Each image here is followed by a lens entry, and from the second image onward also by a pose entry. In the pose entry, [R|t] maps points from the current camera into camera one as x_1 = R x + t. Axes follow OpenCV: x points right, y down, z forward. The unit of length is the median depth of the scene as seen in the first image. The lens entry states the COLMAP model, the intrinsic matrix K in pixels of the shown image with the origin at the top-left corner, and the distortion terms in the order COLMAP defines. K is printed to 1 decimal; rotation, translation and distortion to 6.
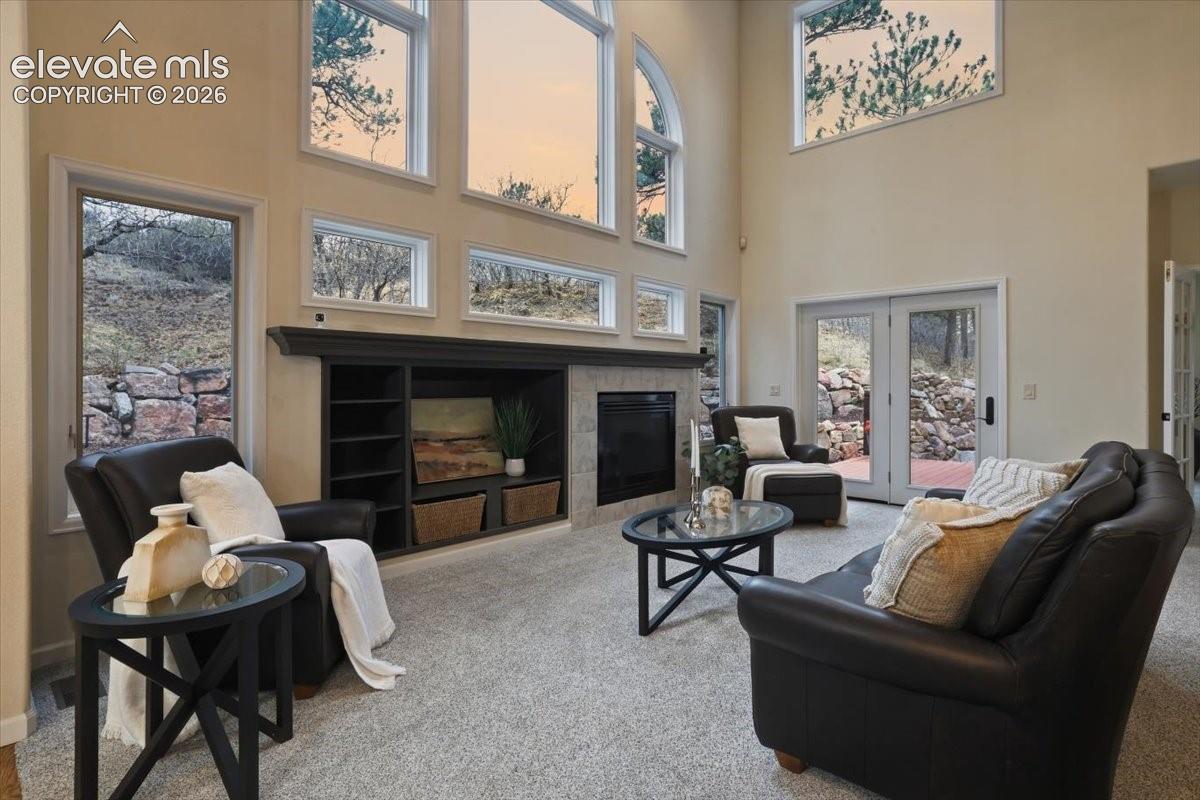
lens RADIAL K [[597.5, 0, 606.9], [0, 597.5, 379.8], [0, 0, 1]] dist [0.003186, 0.000380]
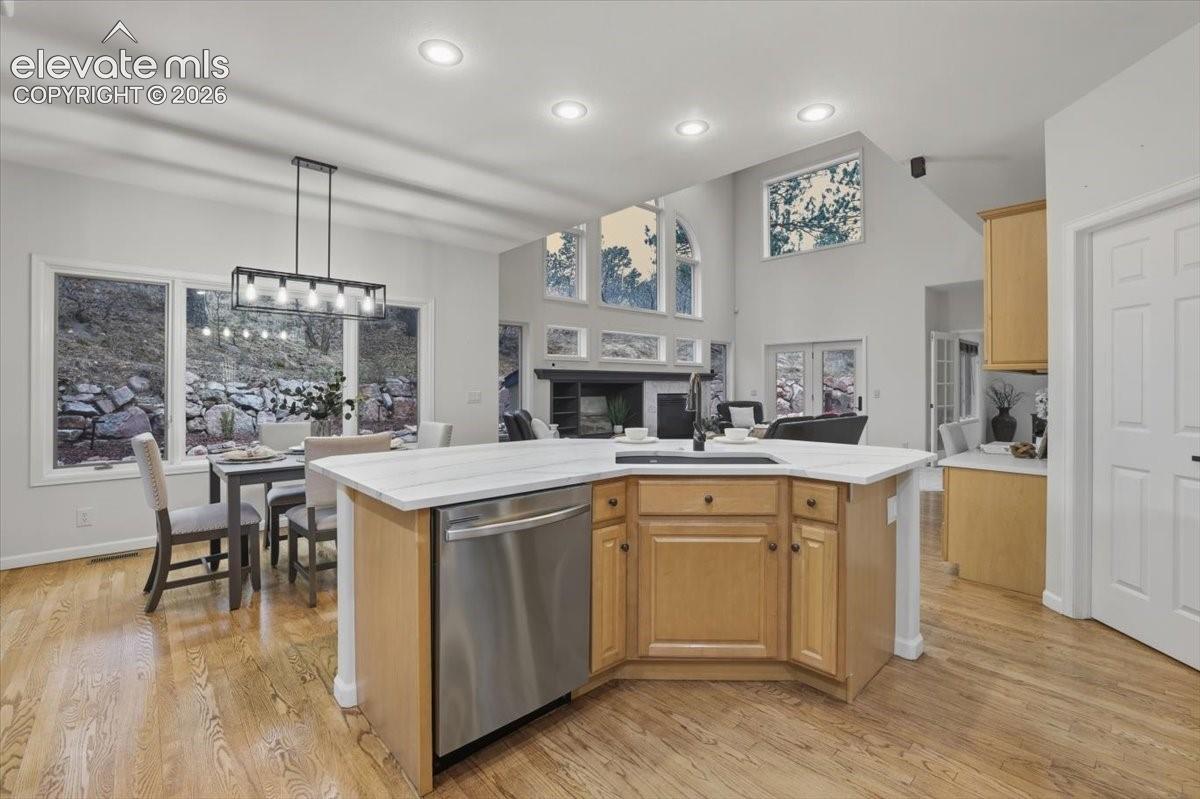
lens RADIAL K [[517.1, 0, 604.2], [0, 517.1, 390.8], [0, 0, 1]] dist [-0.013337, 0.000096]
pose [[0.996780, 0.000762, -0.080181, -0.046848], [0.000659, 0.999843, 0.017700, -0.017456], [0.080181, -0.017695, 0.996623, -0.654398]]
